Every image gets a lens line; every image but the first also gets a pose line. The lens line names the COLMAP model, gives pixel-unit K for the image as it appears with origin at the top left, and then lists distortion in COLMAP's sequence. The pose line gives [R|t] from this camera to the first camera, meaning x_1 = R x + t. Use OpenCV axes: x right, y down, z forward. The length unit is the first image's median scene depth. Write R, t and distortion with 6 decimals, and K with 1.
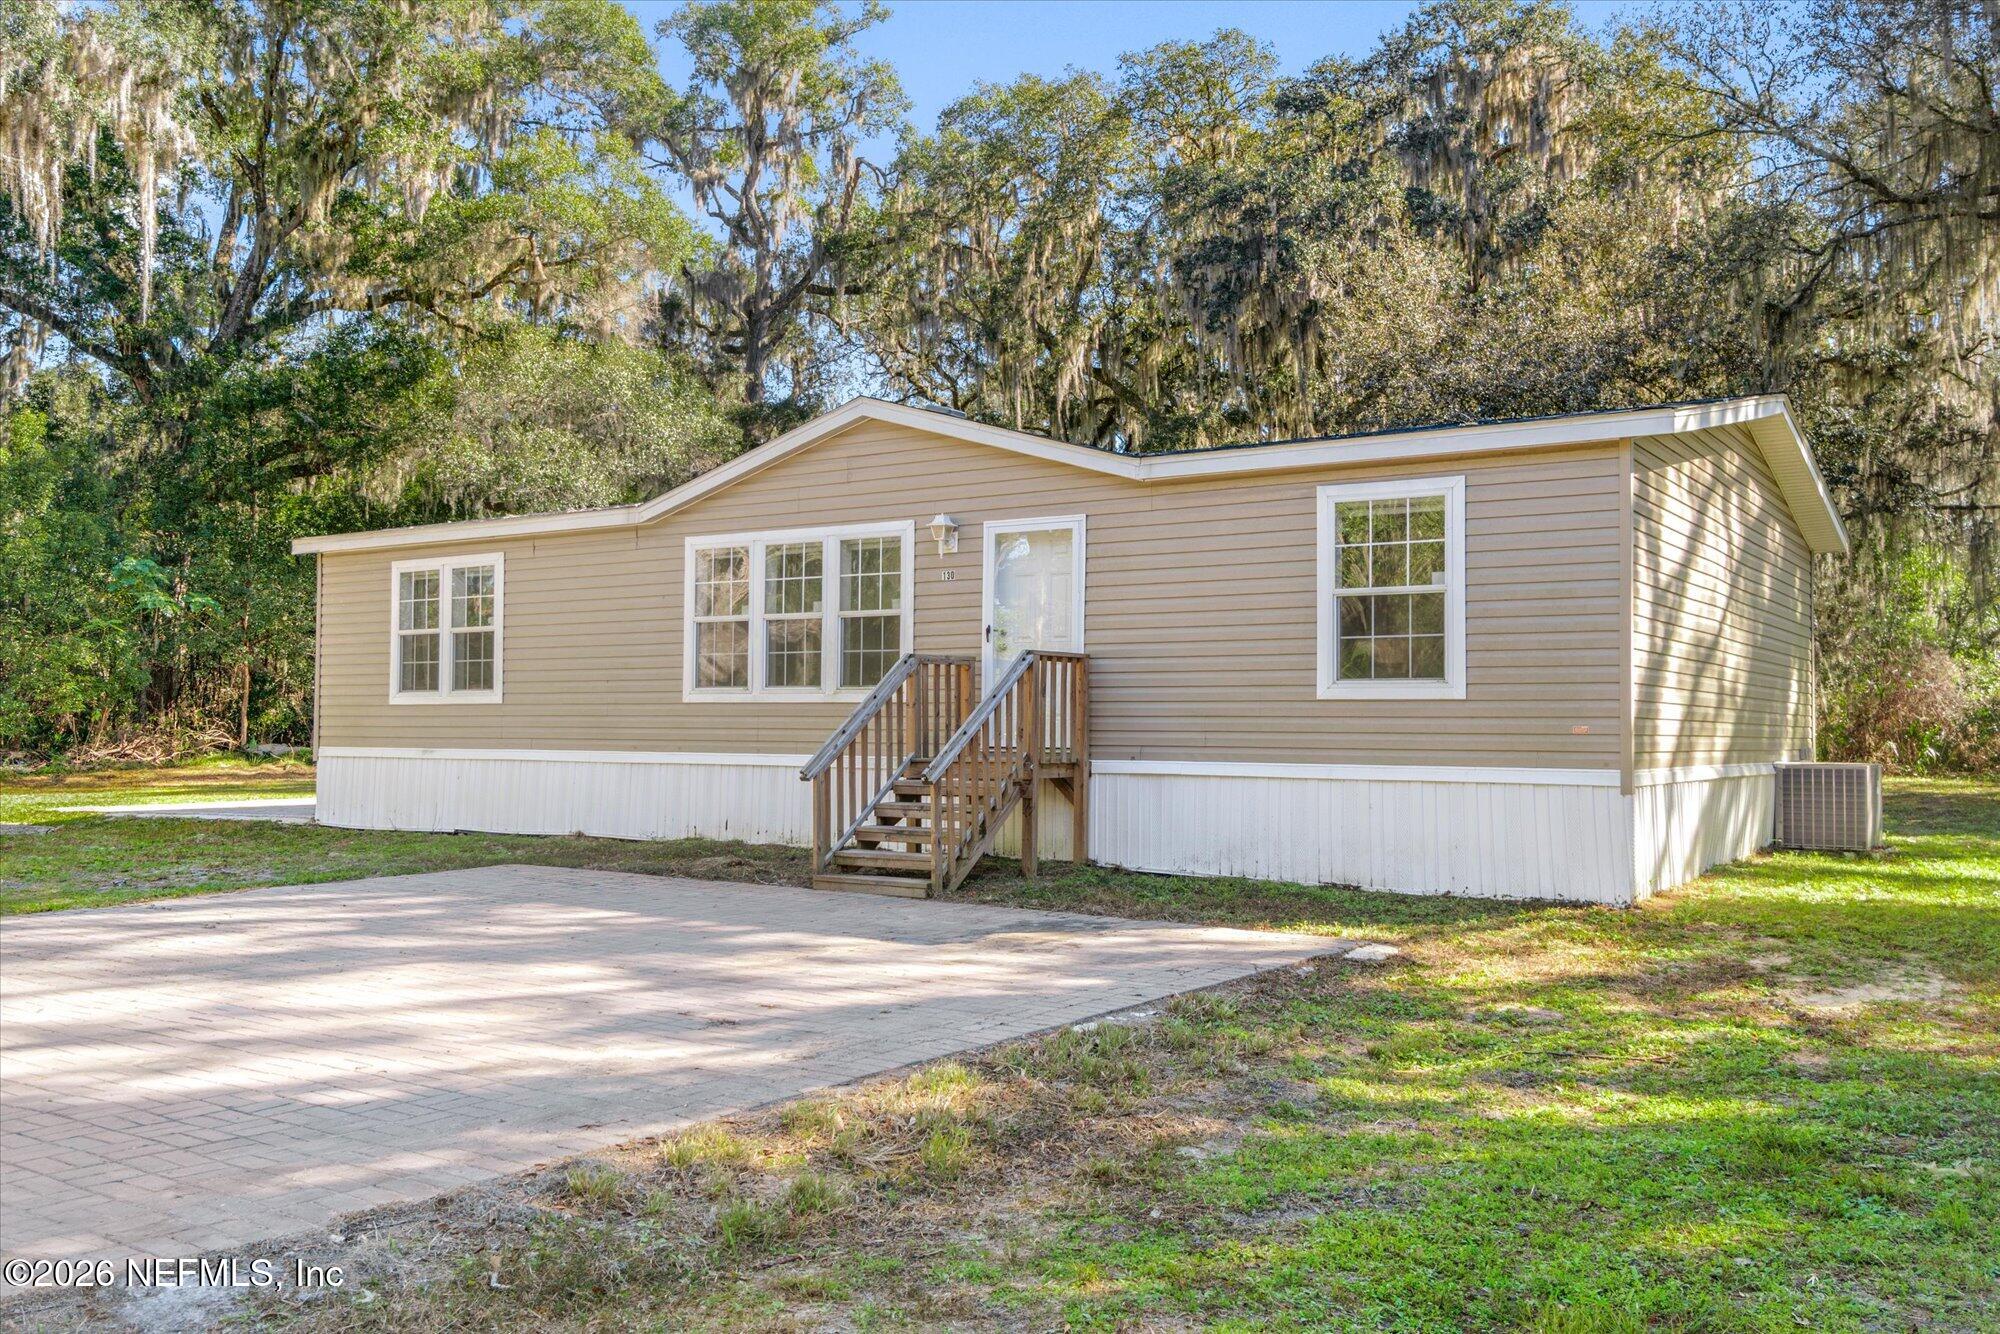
lens RADIAL K [[1662.4, 0, 1000.0], [0, 1662.4, 667.0], [0, 0, 1]] dist [0.000000, -0.008359]
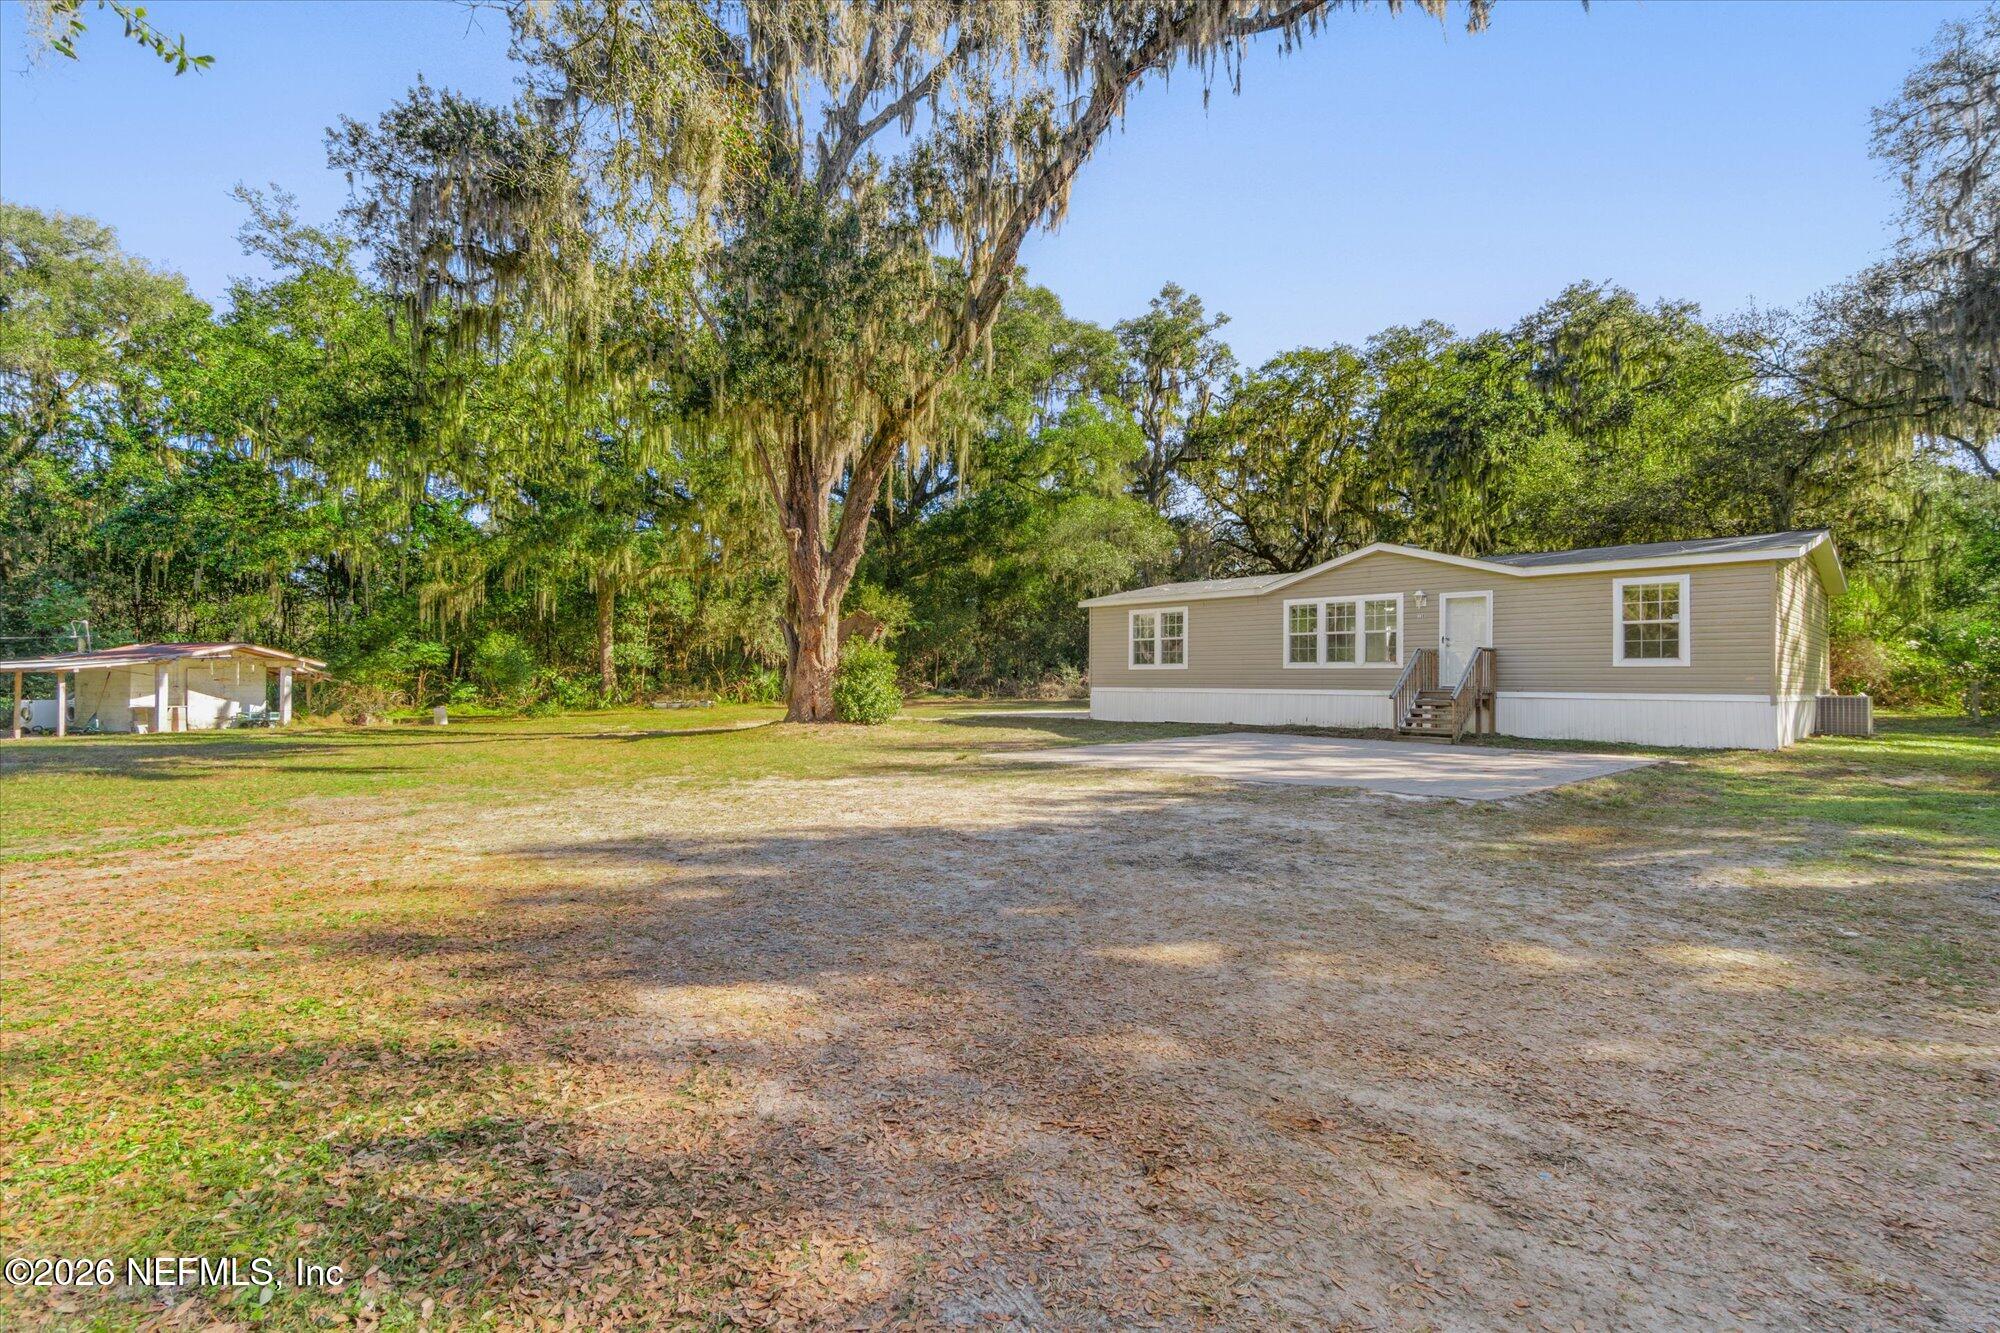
lens RADIAL K [[908.9, 0, 1000.0], [0, 908.9, 666.5], [0, 0, 1]] dist [-0.001432, 0.000781]
pose [[0.975035, -0.002616, -0.222034, -0.304337], [0.006754, 0.999817, 0.017879, -0.008207], [0.221947, -0.018933, 0.974875, -0.386066]]
